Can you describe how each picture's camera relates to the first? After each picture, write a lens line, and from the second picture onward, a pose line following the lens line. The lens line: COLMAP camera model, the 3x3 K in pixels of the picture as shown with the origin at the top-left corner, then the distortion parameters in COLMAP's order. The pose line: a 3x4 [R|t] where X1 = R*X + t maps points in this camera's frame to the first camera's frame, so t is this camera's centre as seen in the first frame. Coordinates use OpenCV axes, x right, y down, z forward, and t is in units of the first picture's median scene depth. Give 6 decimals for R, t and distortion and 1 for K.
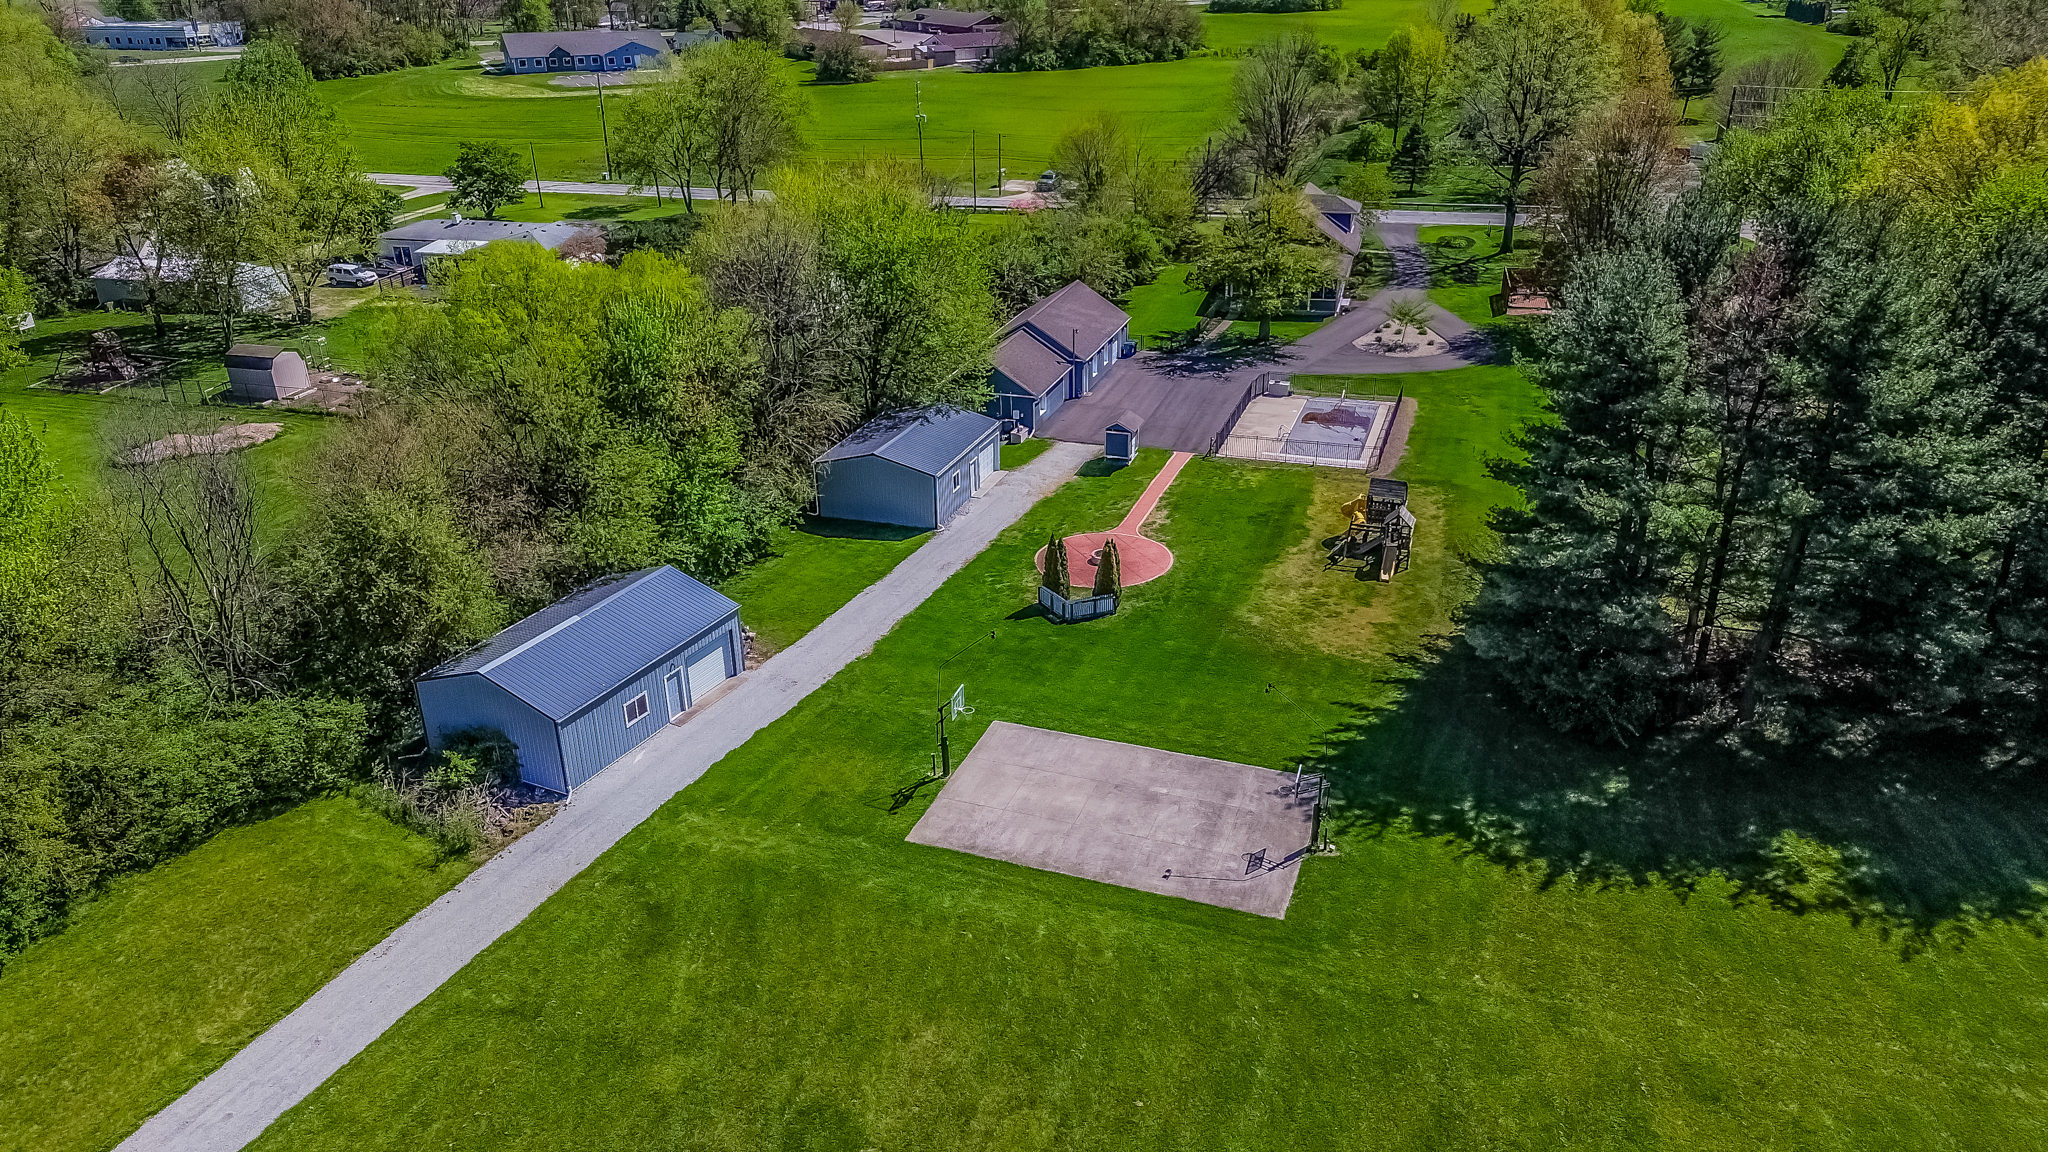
lens RADIAL K [[1460.4, 0, 1024.0], [0, 1460.4, 576.0], [0, 0, 1]] dist [0.057801, -0.061552]
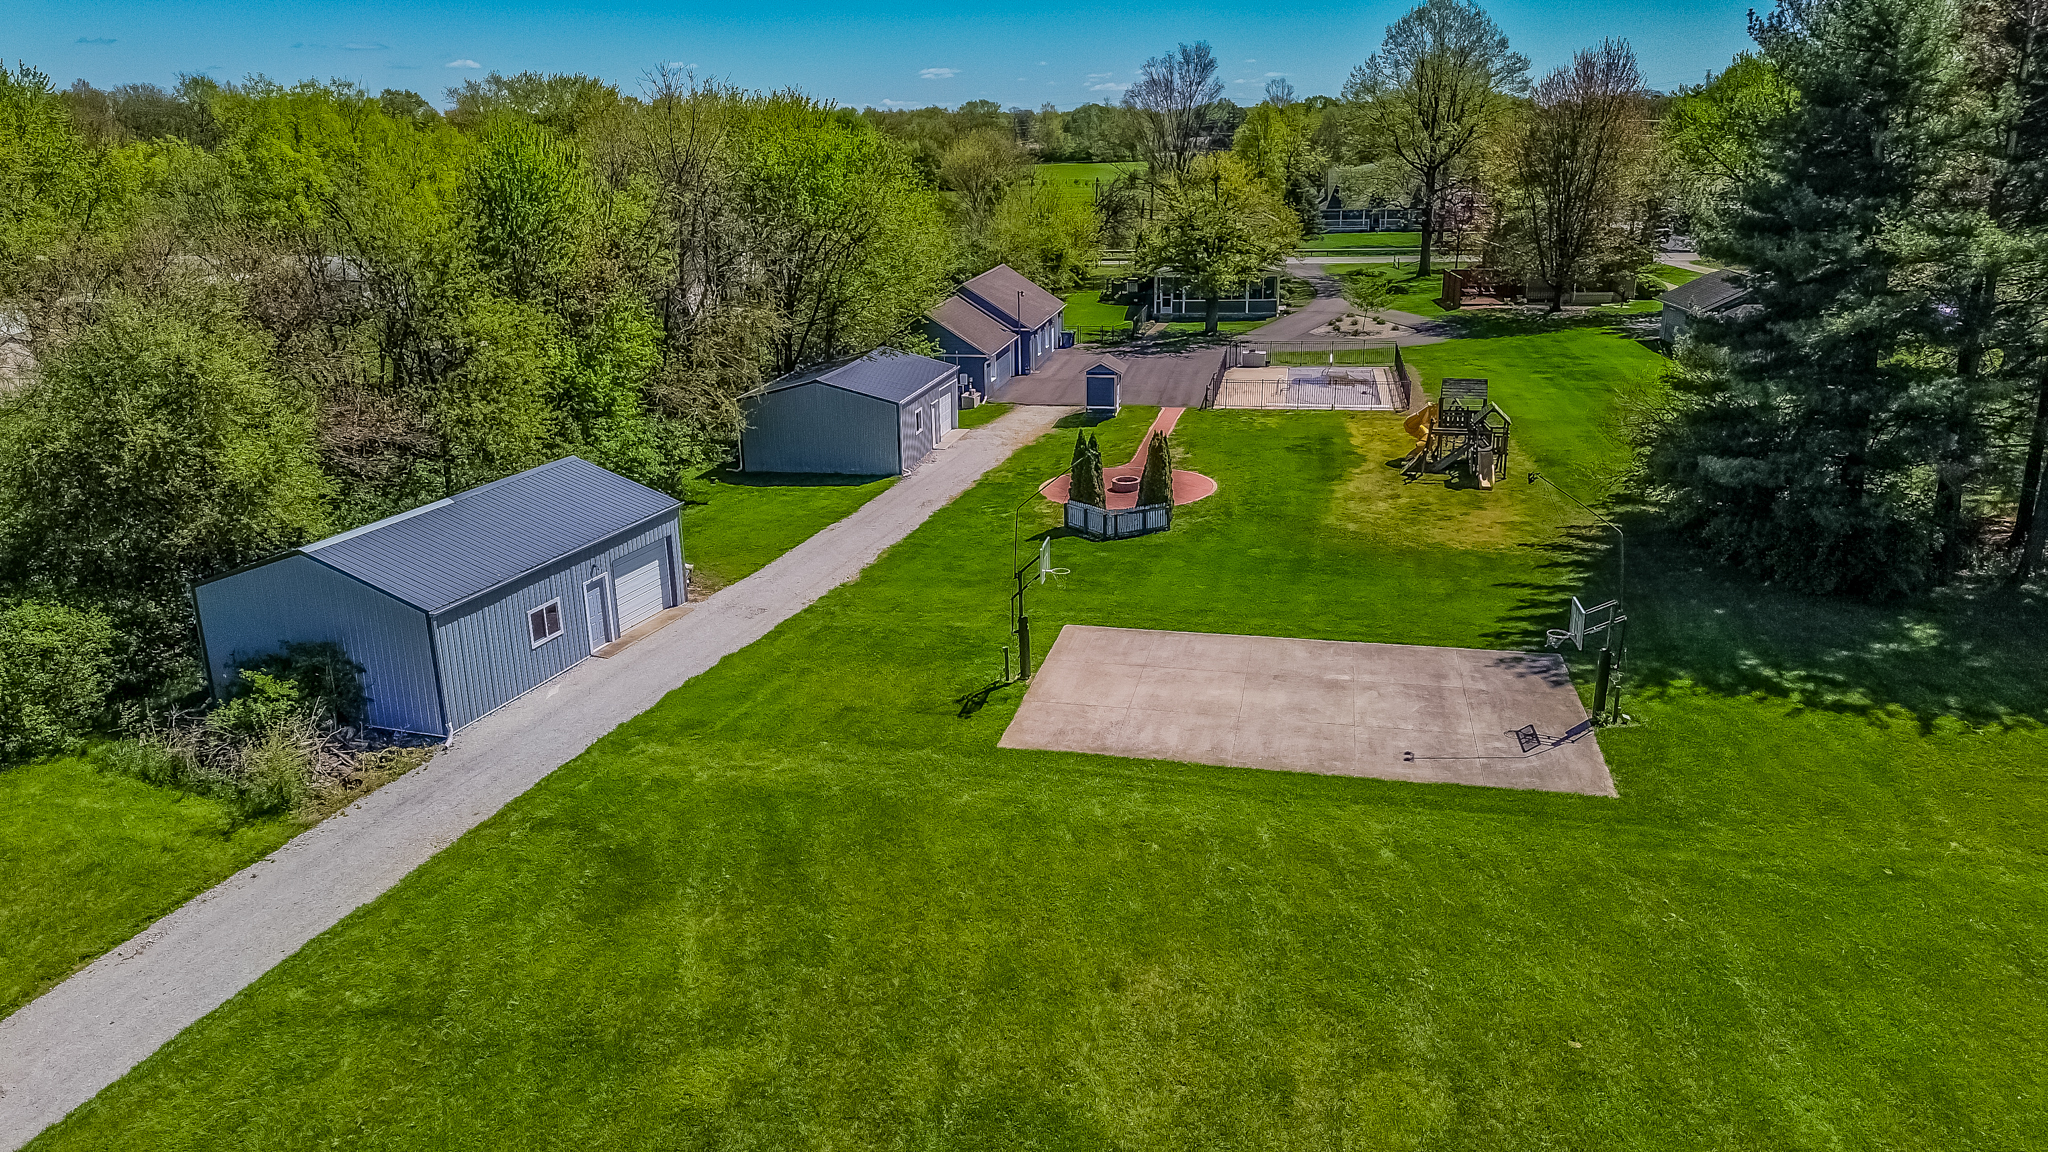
lens RADIAL K [[1460.4, 0, 1024.0], [0, 1460.4, 576.0], [0, 0, 1]] dist [0.057801, -0.061552]
pose [[0.990517, -0.042485, 0.130657, -0.131839], [0.058630, 0.990758, -0.122314, 0.161281], [-0.124253, 0.128814, 0.983854, 0.304251]]
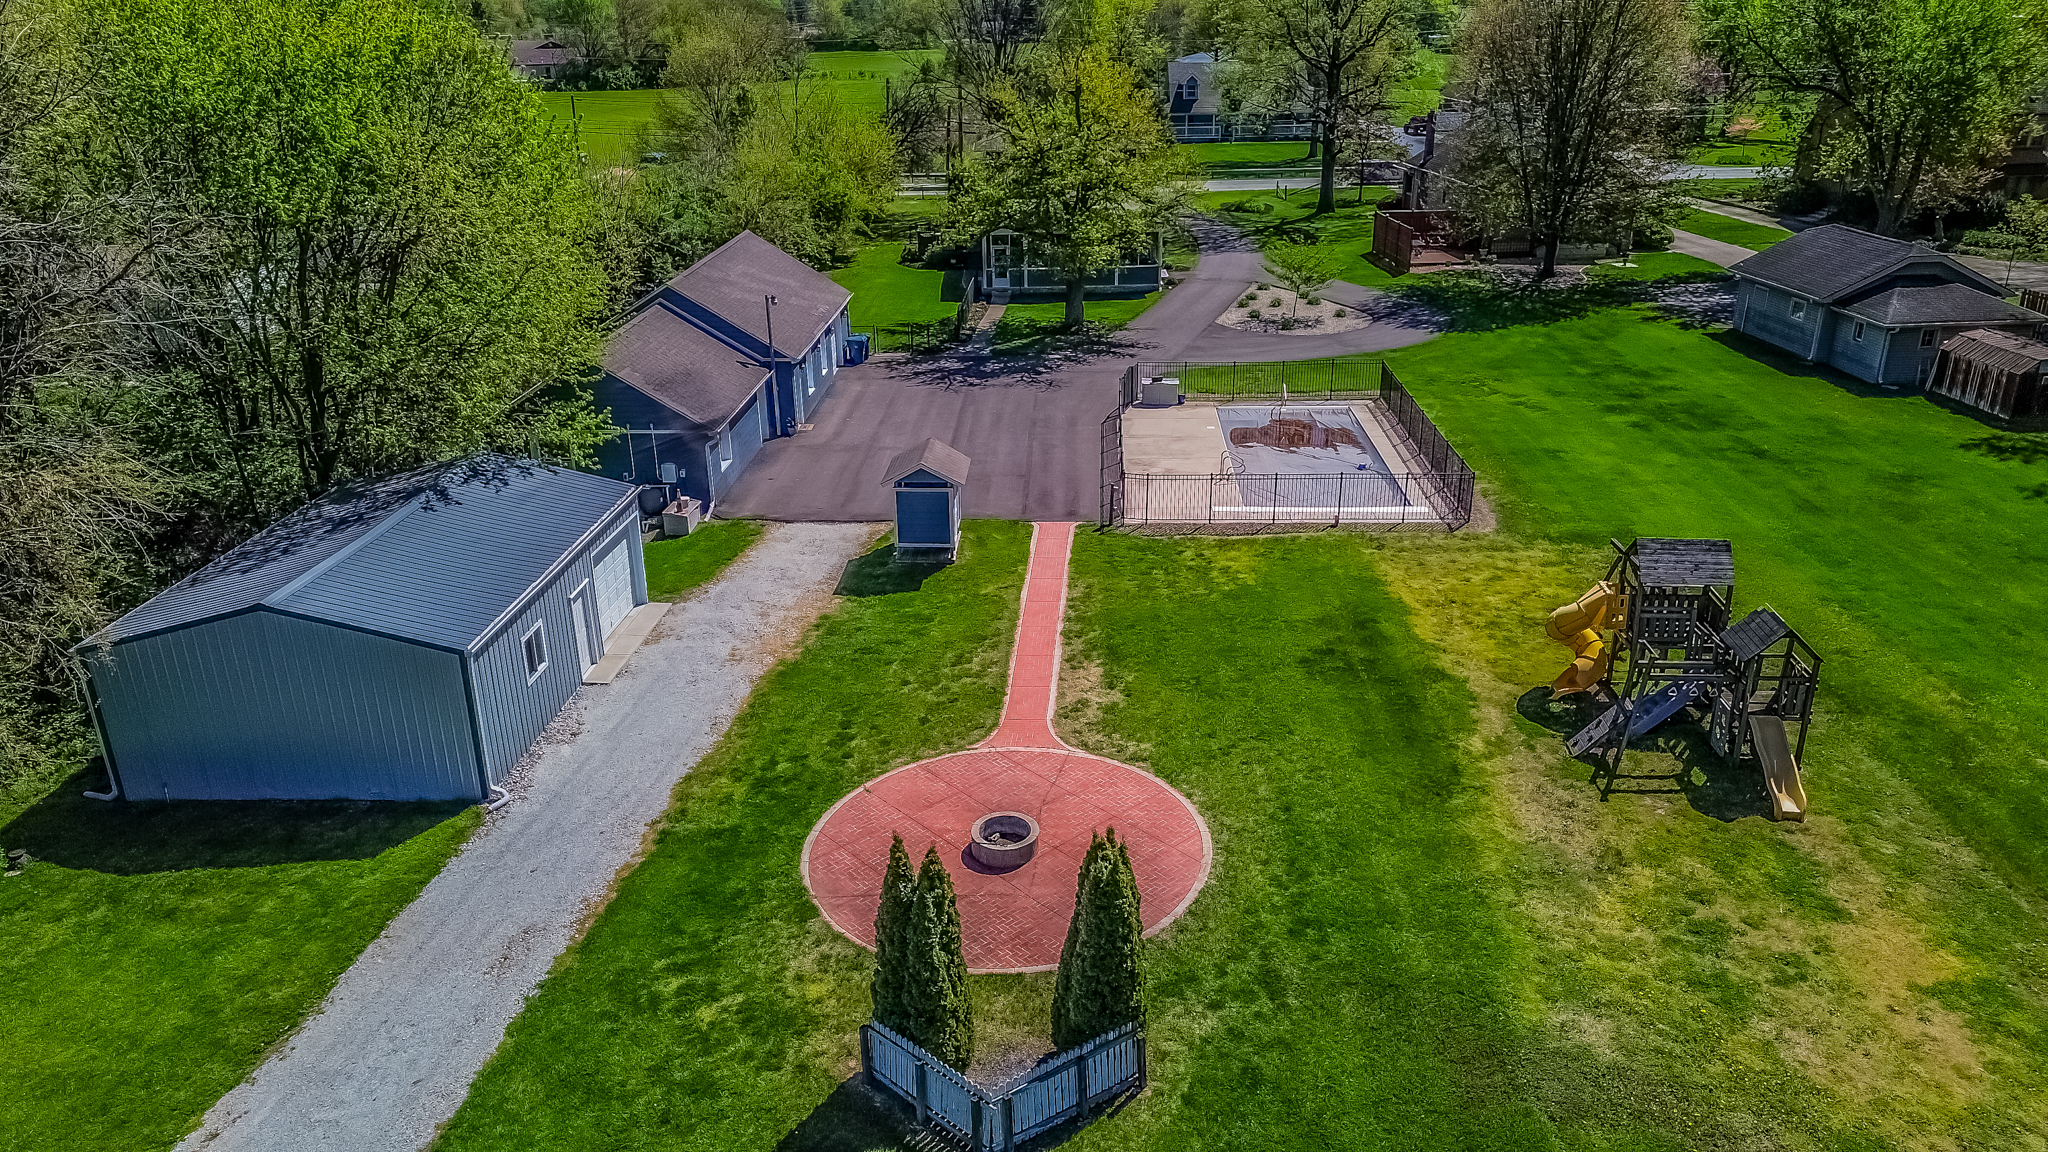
lens RADIAL K [[1439.8, 0, 1024.0], [0, 1439.8, 576.0], [0, 0, 1]] dist [0.110282, -0.153446]
pose [[0.961981, -0.098550, 0.254718, -0.026844], [0.112014, 0.992946, -0.038868, -0.075946], [-0.249091, 0.065922, 0.966234, 0.839519]]
